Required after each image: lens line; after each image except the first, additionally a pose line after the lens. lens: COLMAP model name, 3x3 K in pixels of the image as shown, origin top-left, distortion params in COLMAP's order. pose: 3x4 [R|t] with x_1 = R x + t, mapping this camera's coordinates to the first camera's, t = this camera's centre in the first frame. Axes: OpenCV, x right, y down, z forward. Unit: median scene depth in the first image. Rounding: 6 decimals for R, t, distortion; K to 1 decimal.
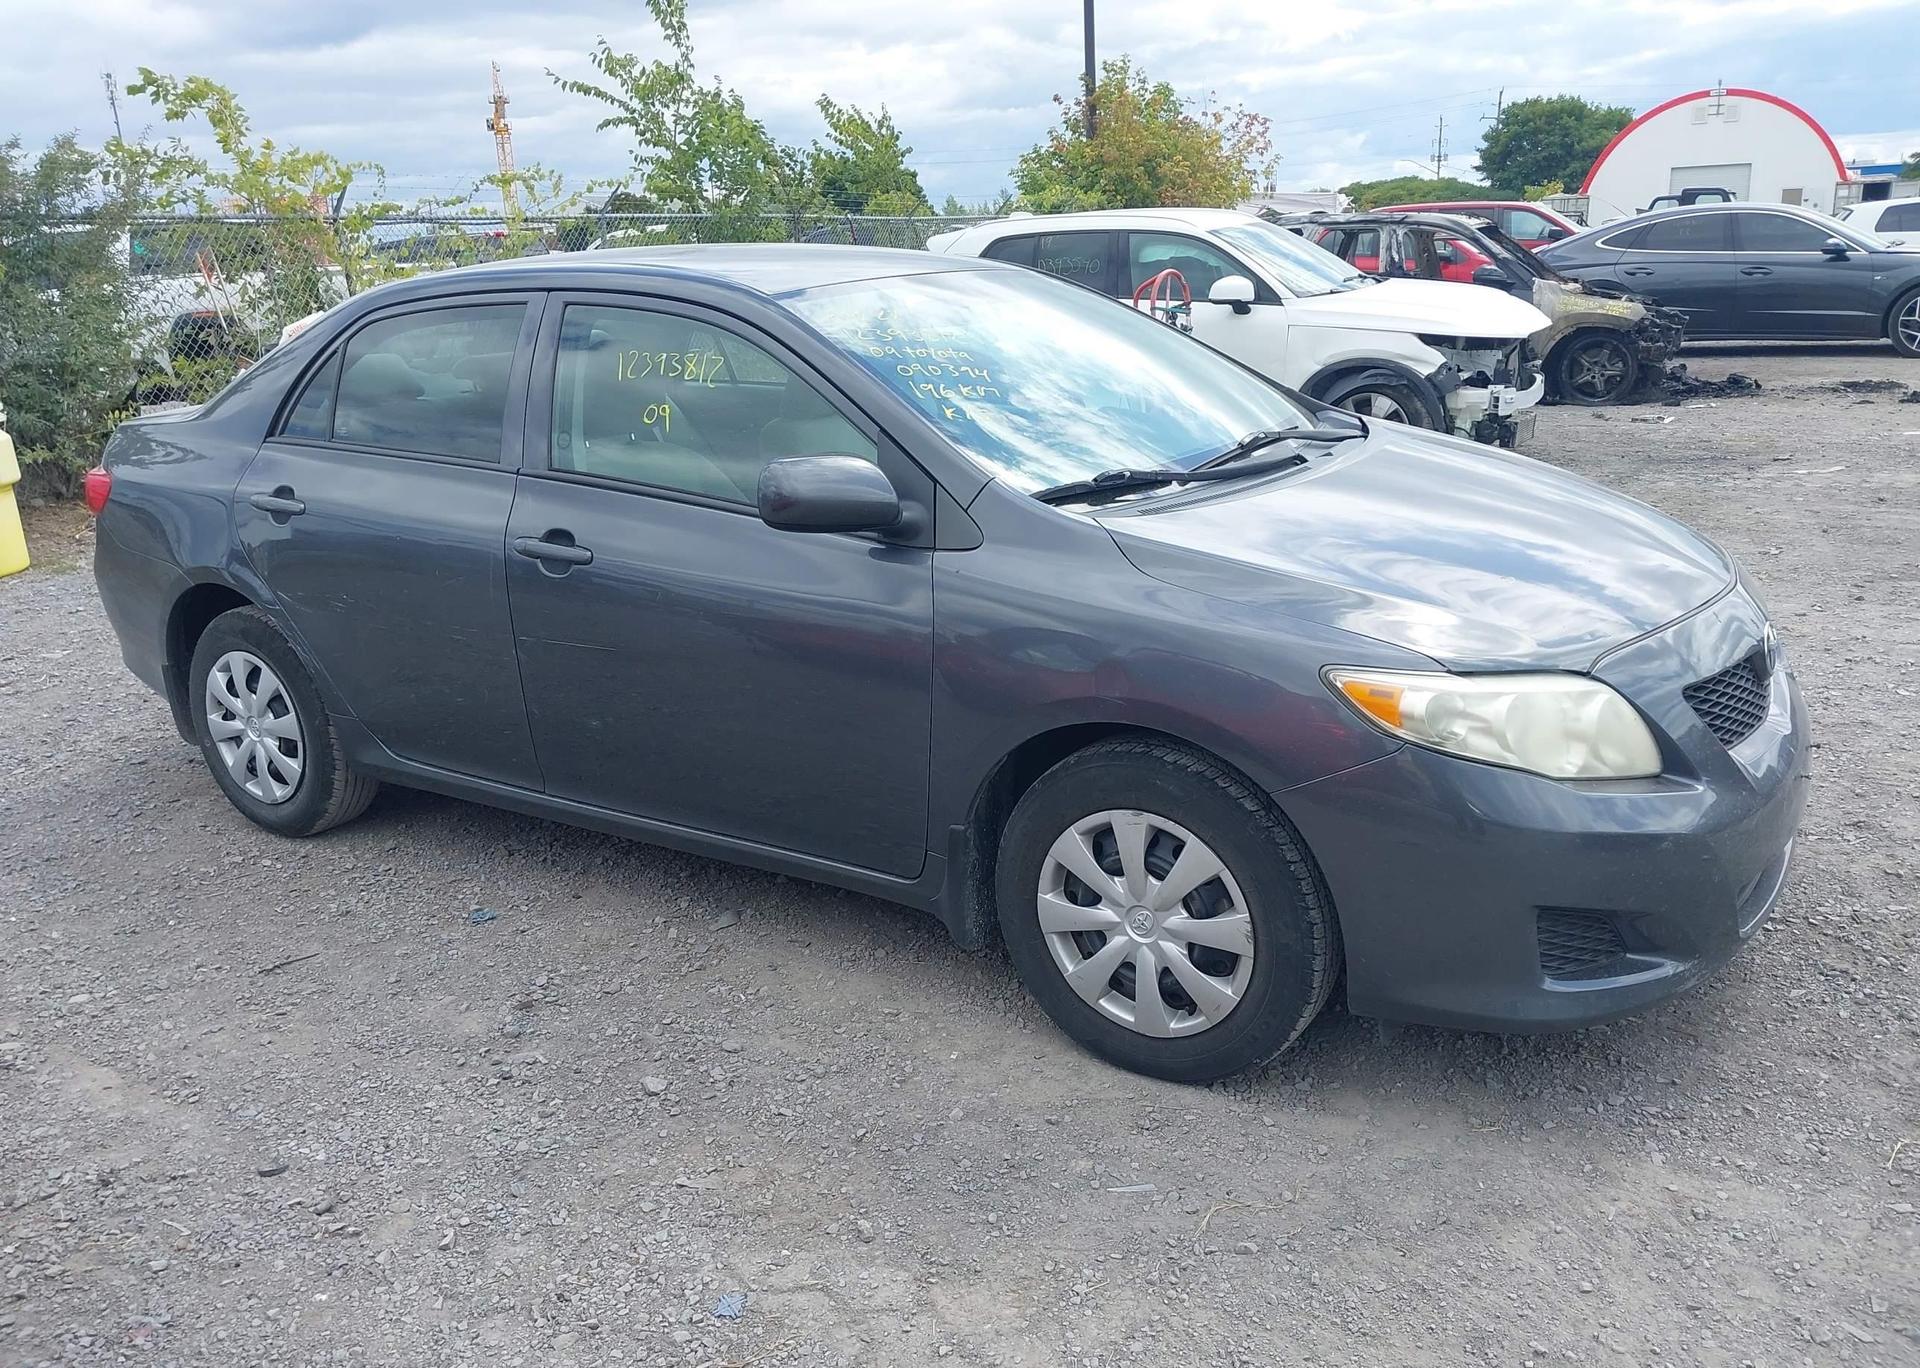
lens RADIAL K [[1531.8, 0, 960.0], [0, 1531.8, 684.0], [0, 0, 1]] dist [0.001540, -0.001341]
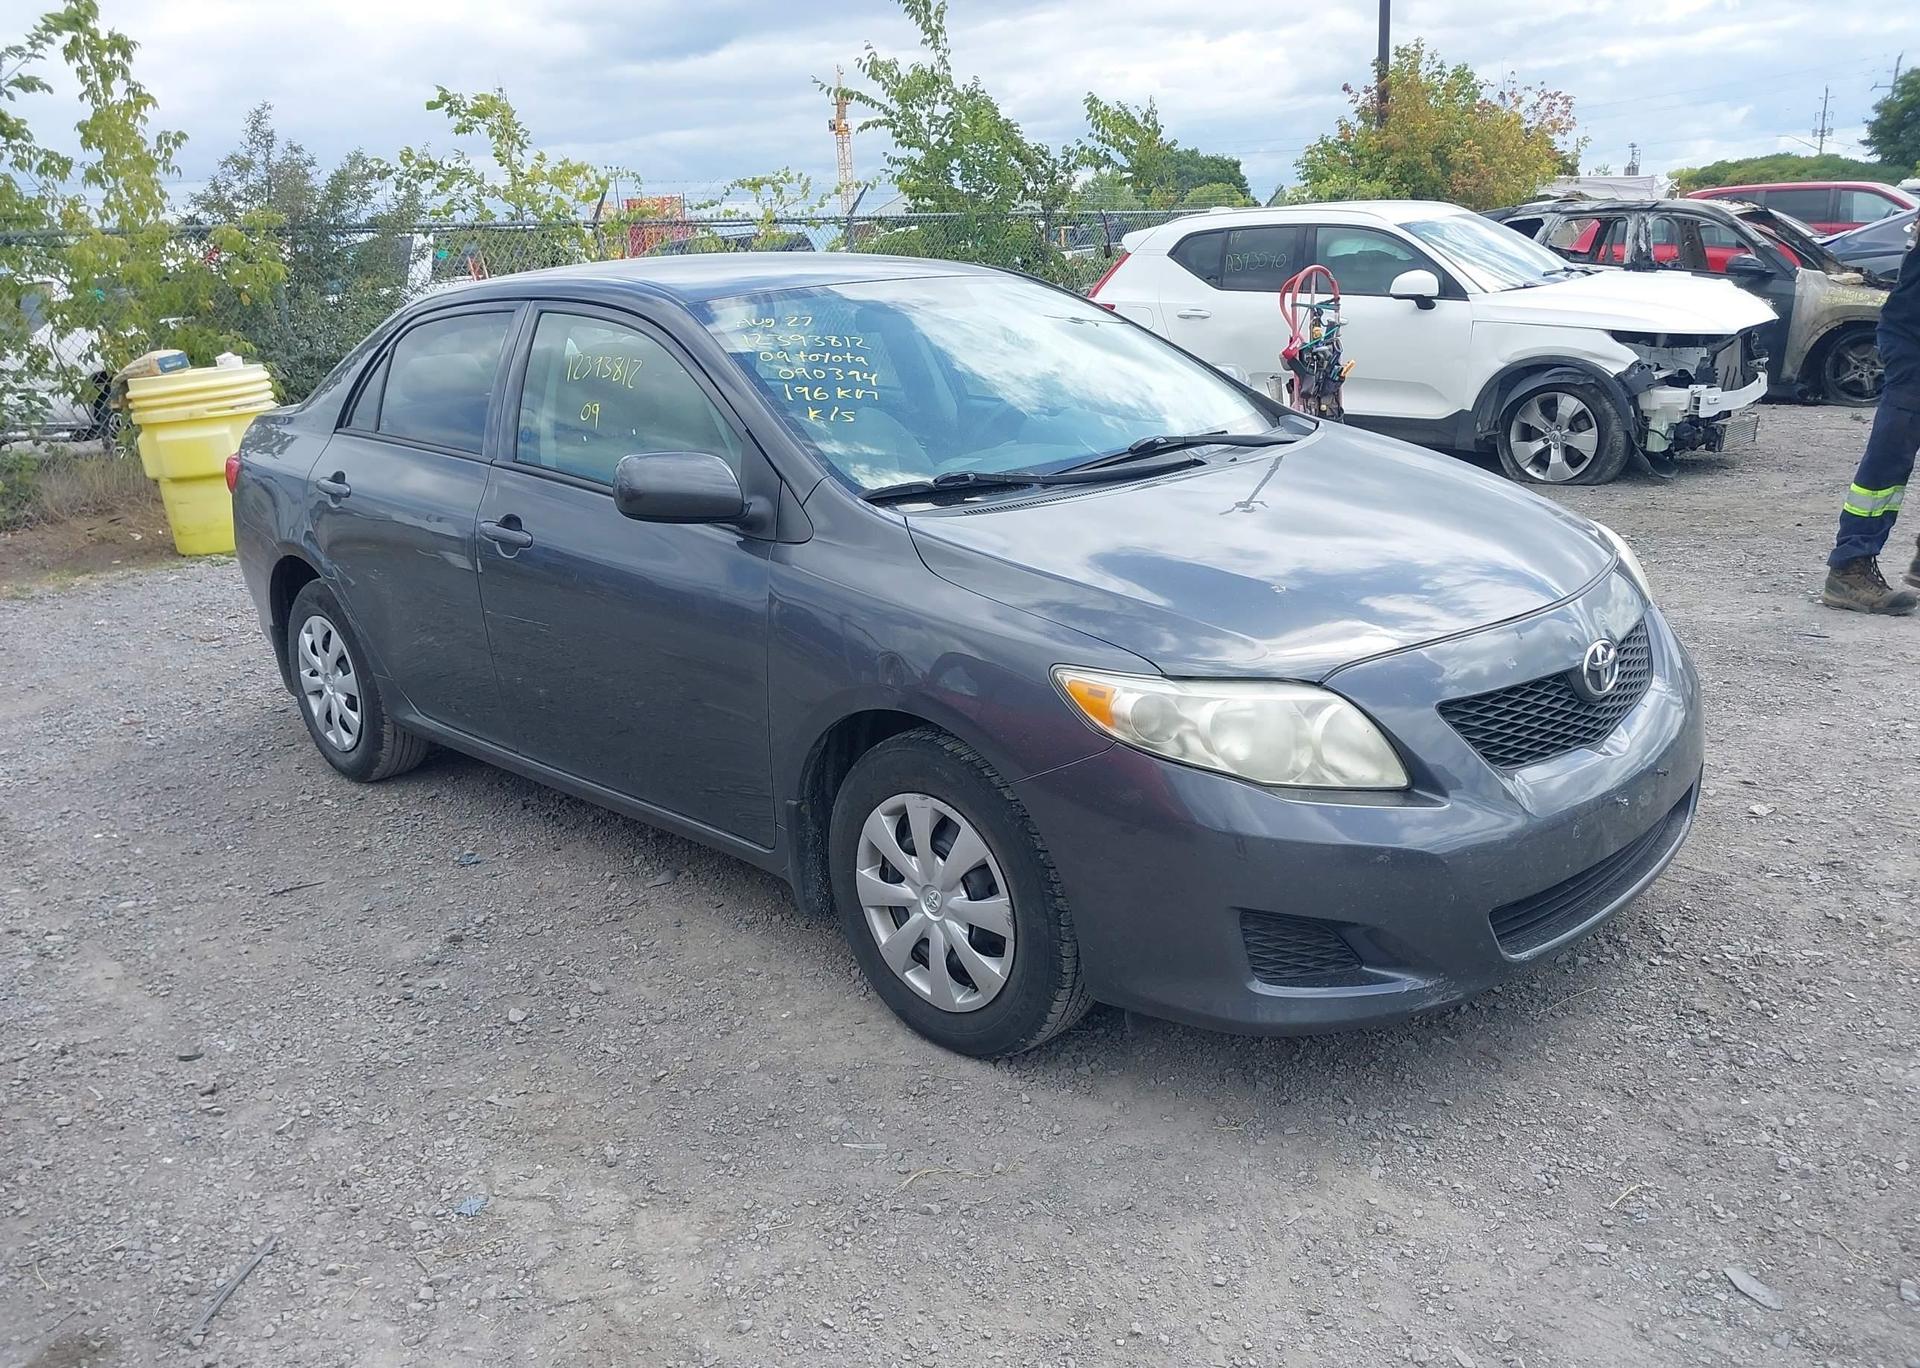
lens RADIAL K [[1531.8, 0, 960.0], [0, 1531.8, 684.0], [0, 0, 1]] dist [0.001540, -0.001341]
pose [[0.977898, 0.045600, -0.204047, 0.232321], [-0.044565, 0.998960, 0.009669, -0.003036], [0.204276, -0.000362, 0.978913, -0.017633]]
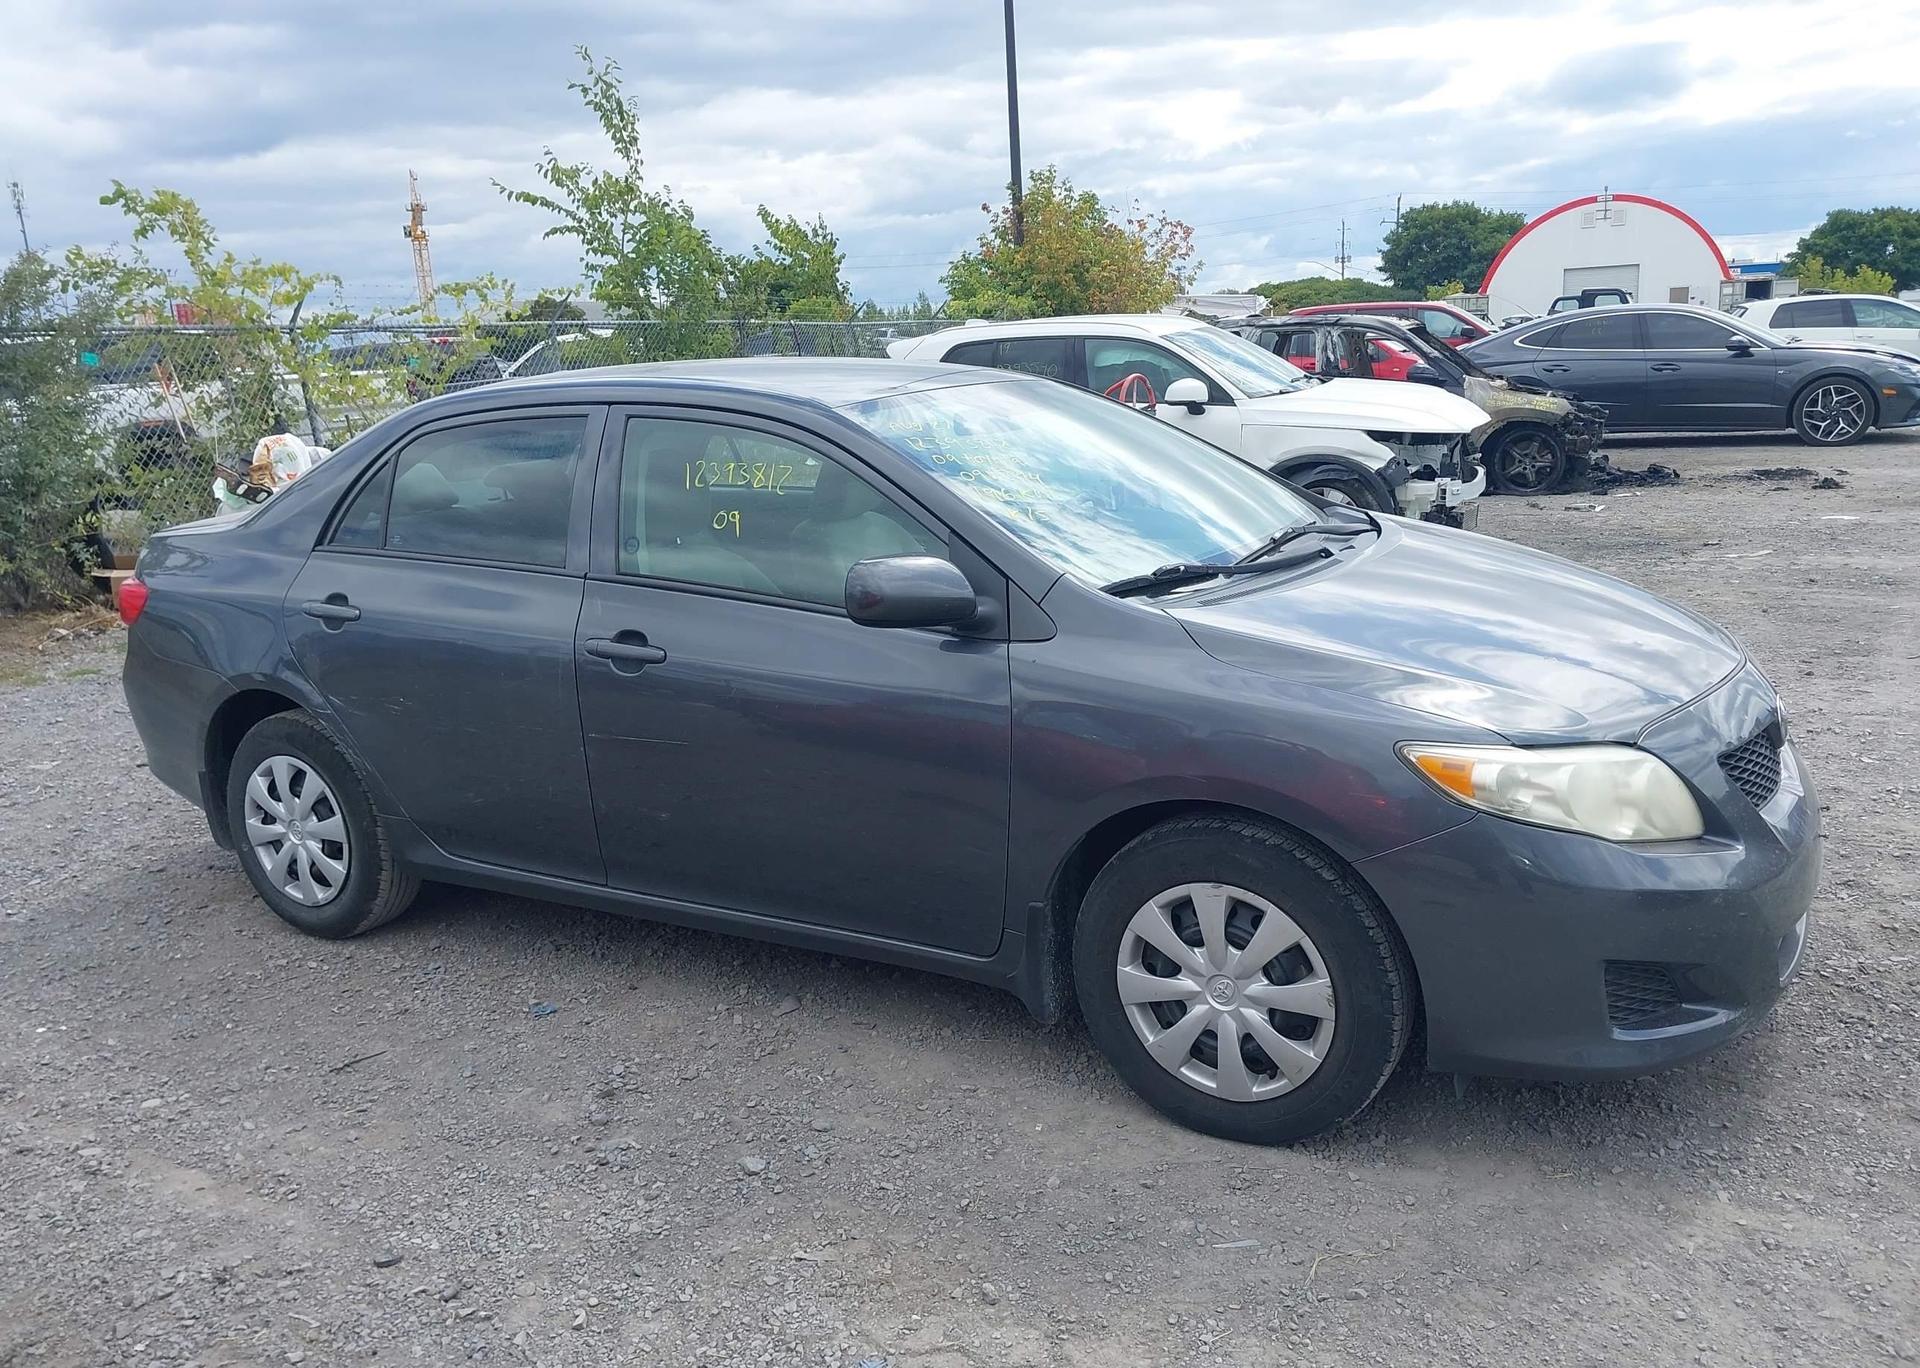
lens RADIAL K [[1533.7, 0, 960.0], [0, 1533.7, 684.0], [0, 0, 1]] dist [0.008306, -0.016066]
pose [[0.998492, -0.019677, 0.051249, -0.075034], [0.022812, 0.997857, -0.061332, 0.003989], [-0.049932, 0.062408, 0.996801, -0.038691]]
